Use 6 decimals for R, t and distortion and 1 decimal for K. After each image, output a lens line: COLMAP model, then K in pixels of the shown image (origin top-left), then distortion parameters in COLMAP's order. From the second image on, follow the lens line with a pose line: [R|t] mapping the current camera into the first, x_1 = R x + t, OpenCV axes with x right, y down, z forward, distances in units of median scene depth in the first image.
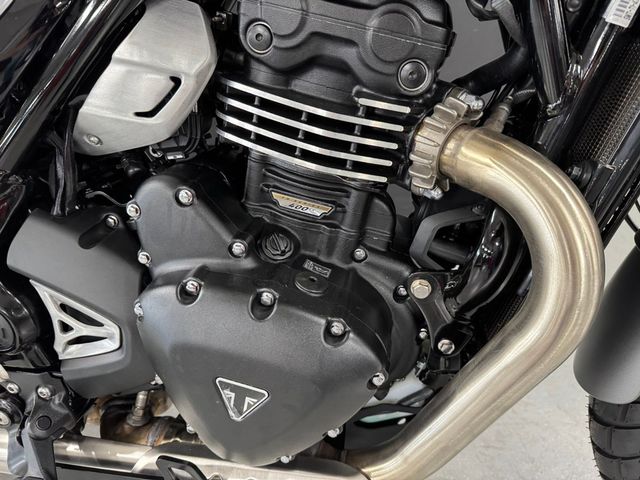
lens RADIAL K [[447.0, 0, 320.0], [0, 447.0, 240.0], [0, 0, 1]] dist [0.045472, -0.081468]
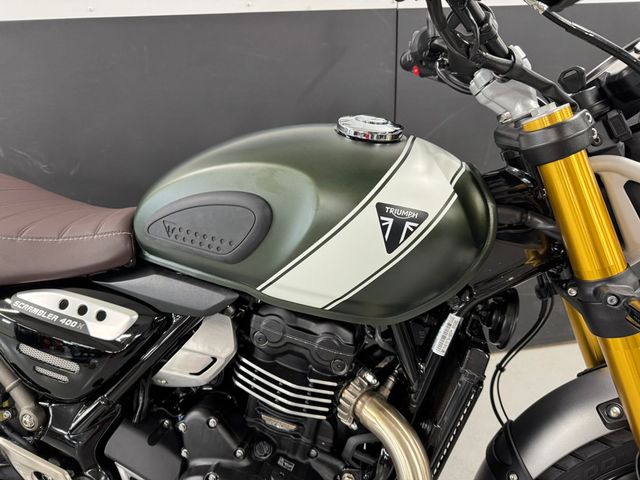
lens RADIAL K [[447.0, 0, 320.0], [0, 447.0, 240.0], [0, 0, 1]] dist [0.045472, -0.081468]
pose [[0.998904, 0.043234, -0.017929, 0.123700], [-0.045999, 0.977570, -0.205527, -0.444492], [0.008641, 0.206127, 0.978487, -0.869939]]
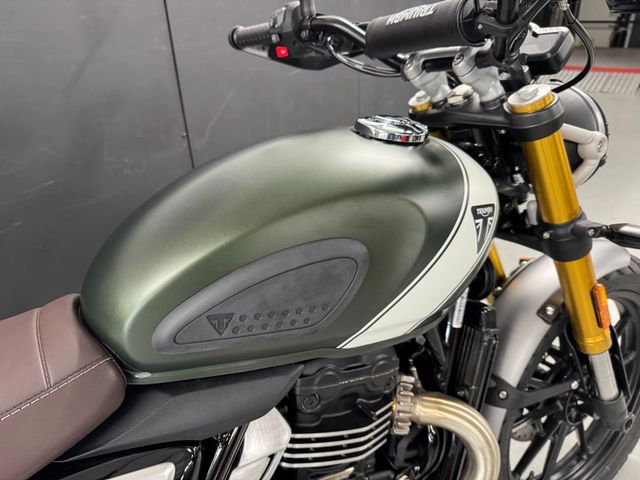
lens RADIAL K [[454.9, 0, 320.0], [0, 454.9, 240.0], [0, 0, 1]] dist [-0.038625, -0.001177]
pose [[0.750561, -0.259892, 0.607548, -0.839667], [0.345421, 0.938103, -0.025437, -0.852261], [-0.563332, 0.228952, 0.793875, -0.360232]]
